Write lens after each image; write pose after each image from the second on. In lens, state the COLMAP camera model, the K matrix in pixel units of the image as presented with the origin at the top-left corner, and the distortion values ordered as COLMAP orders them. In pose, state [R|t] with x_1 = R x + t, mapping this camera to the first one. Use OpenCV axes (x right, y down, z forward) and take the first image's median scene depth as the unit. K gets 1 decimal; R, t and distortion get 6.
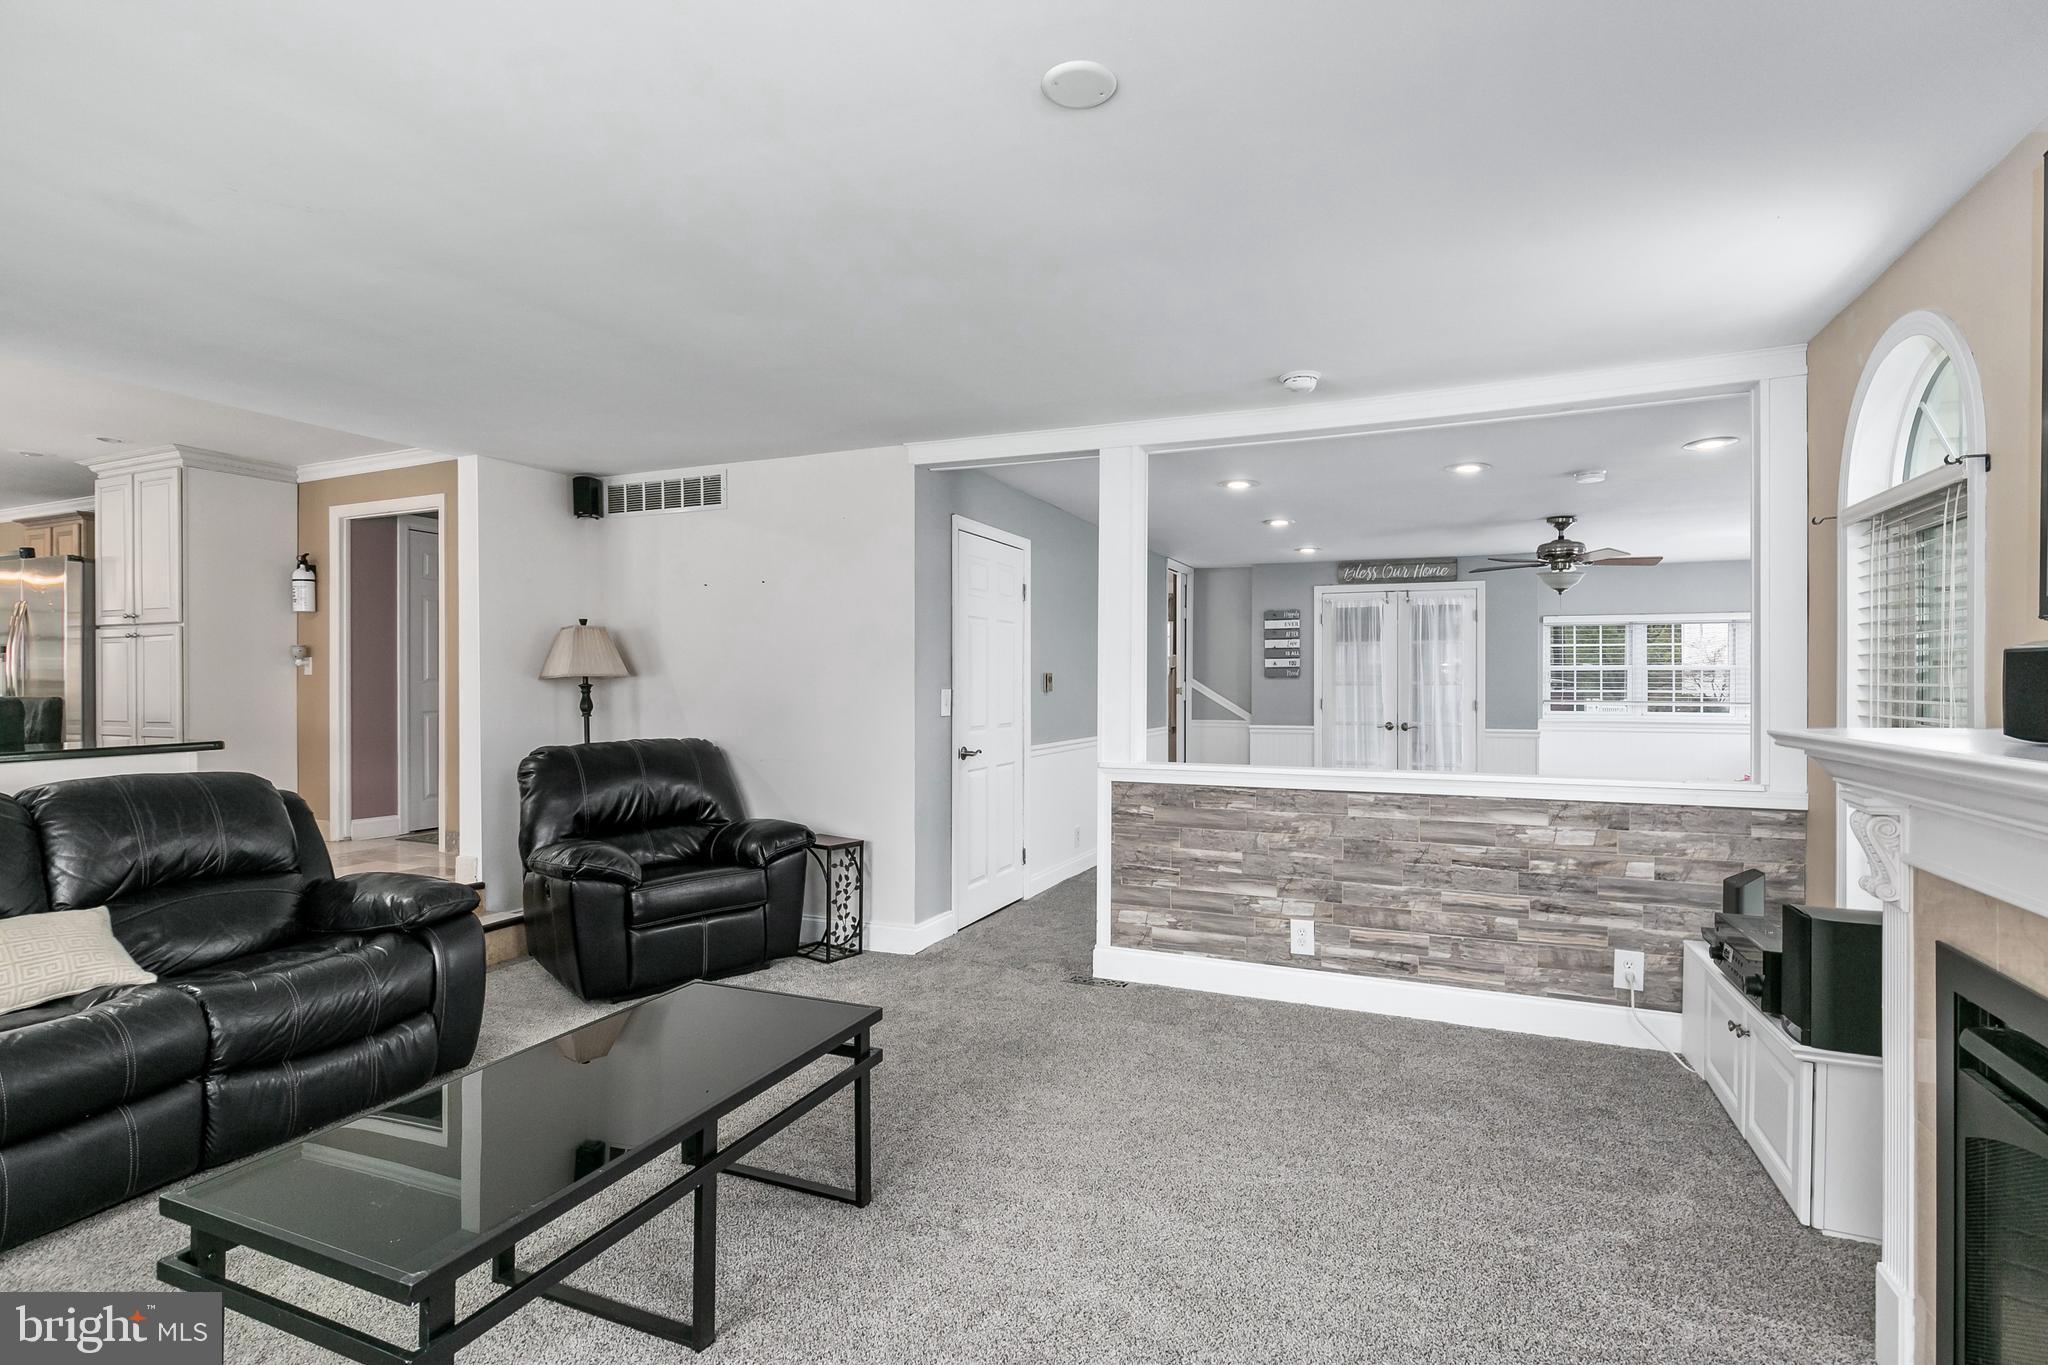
lens RADIAL K [[962.5, 0, 1024.0], [0, 962.5, 682.5], [0, 0, 1]] dist [0.000463, -0.000536]
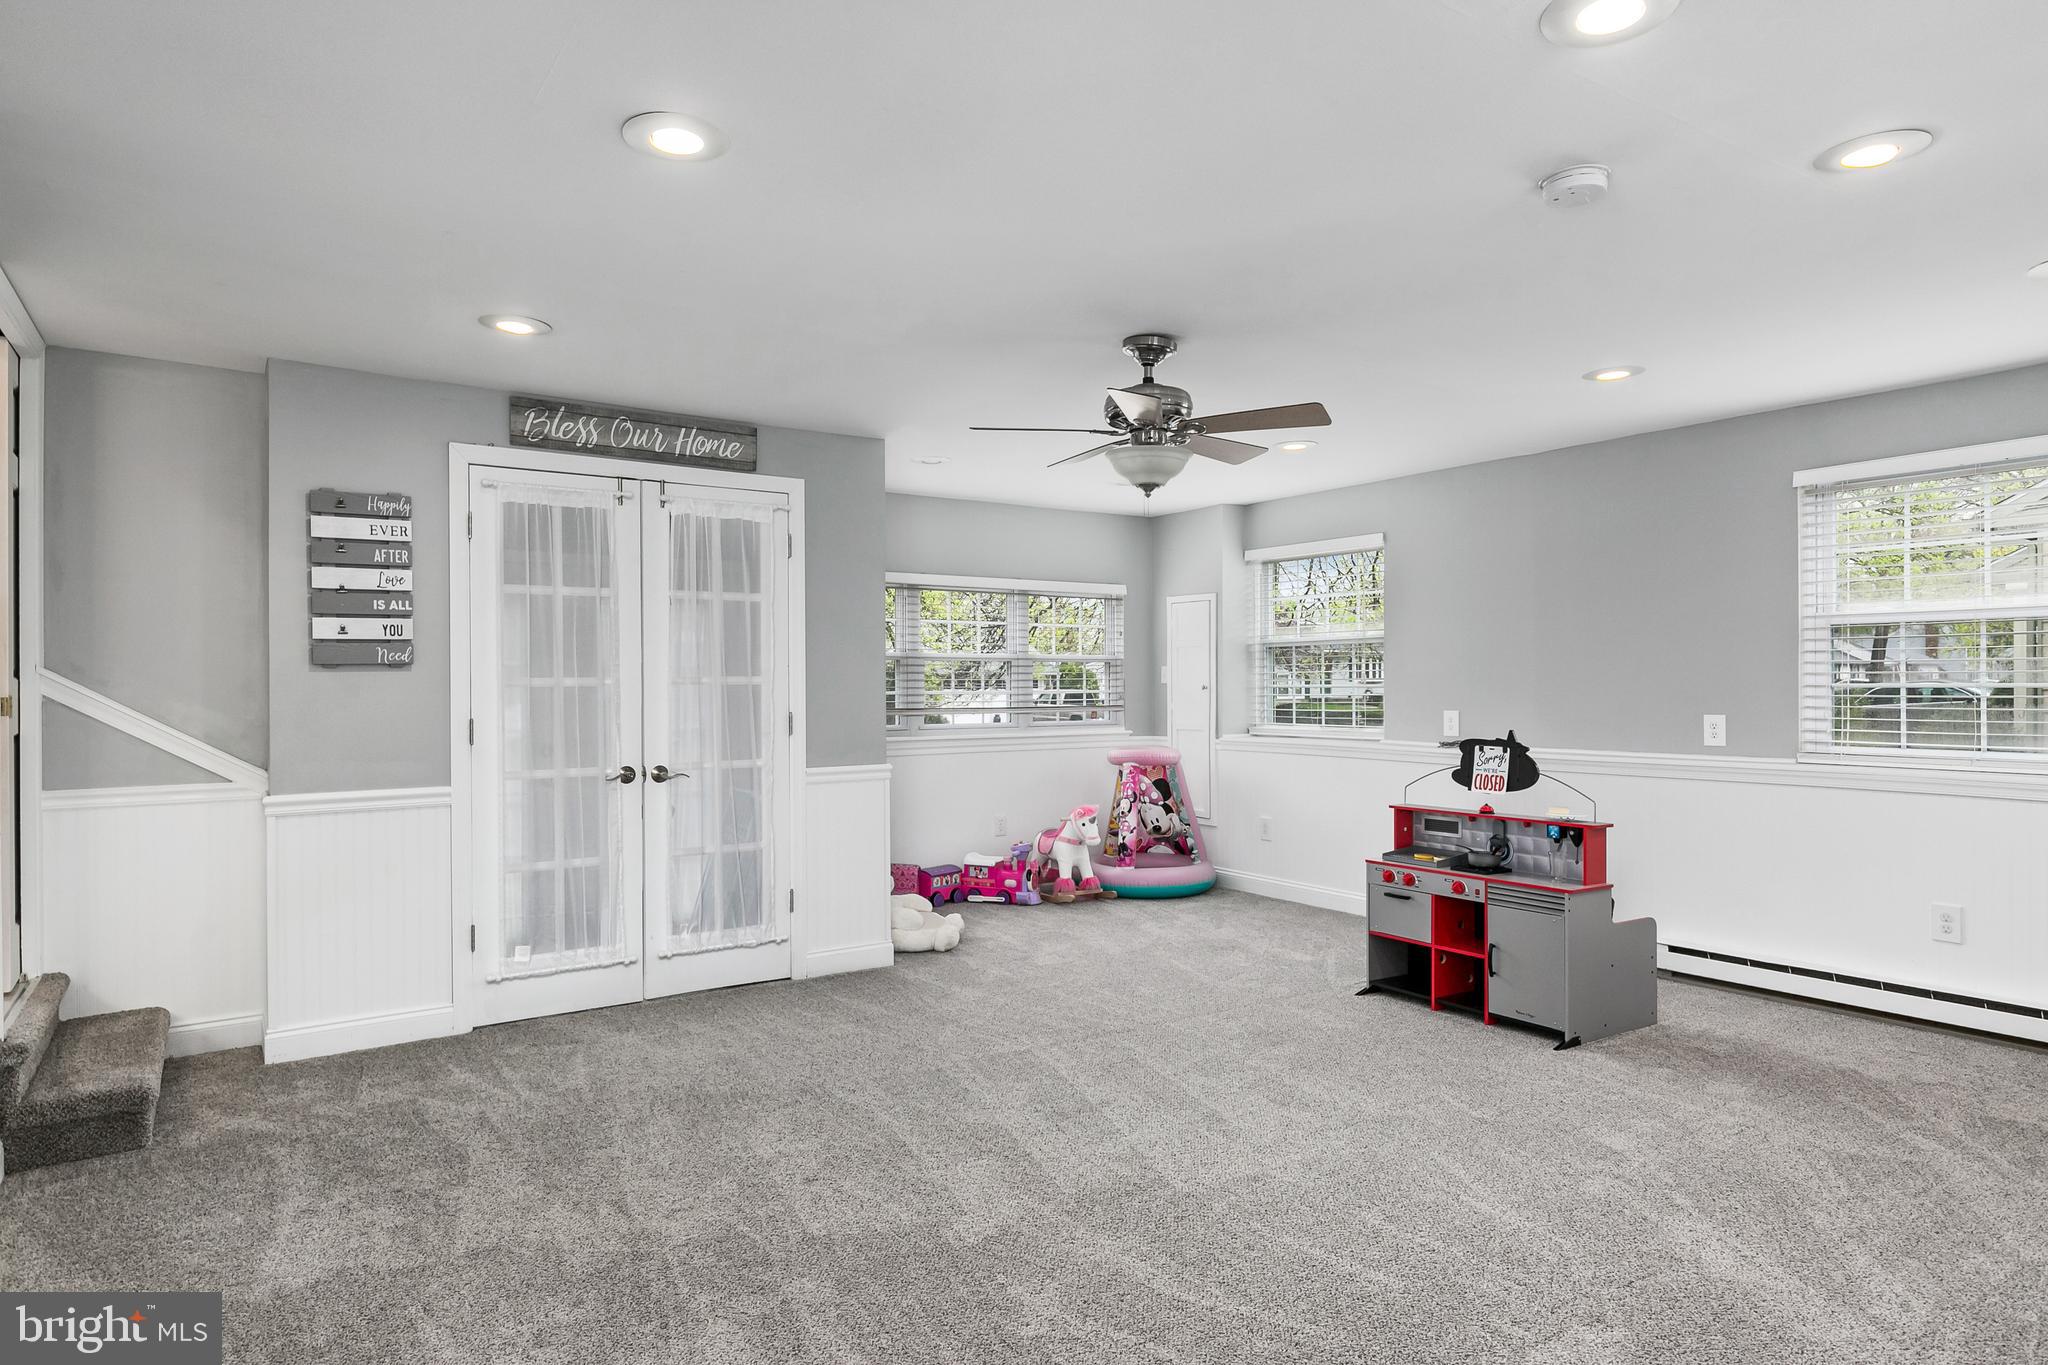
lens RADIAL K [[1197.0, 0, 1024.0], [0, 1197.0, 682.5], [0, 0, 1]] dist [0.002616, 0.000388]
pose [[0.541713, -0.003384, 0.840557, 0.006642], [0.004600, 0.999989, 0.001061, 0.002196], [-0.840551, 0.003292, 0.541722, 0.530556]]
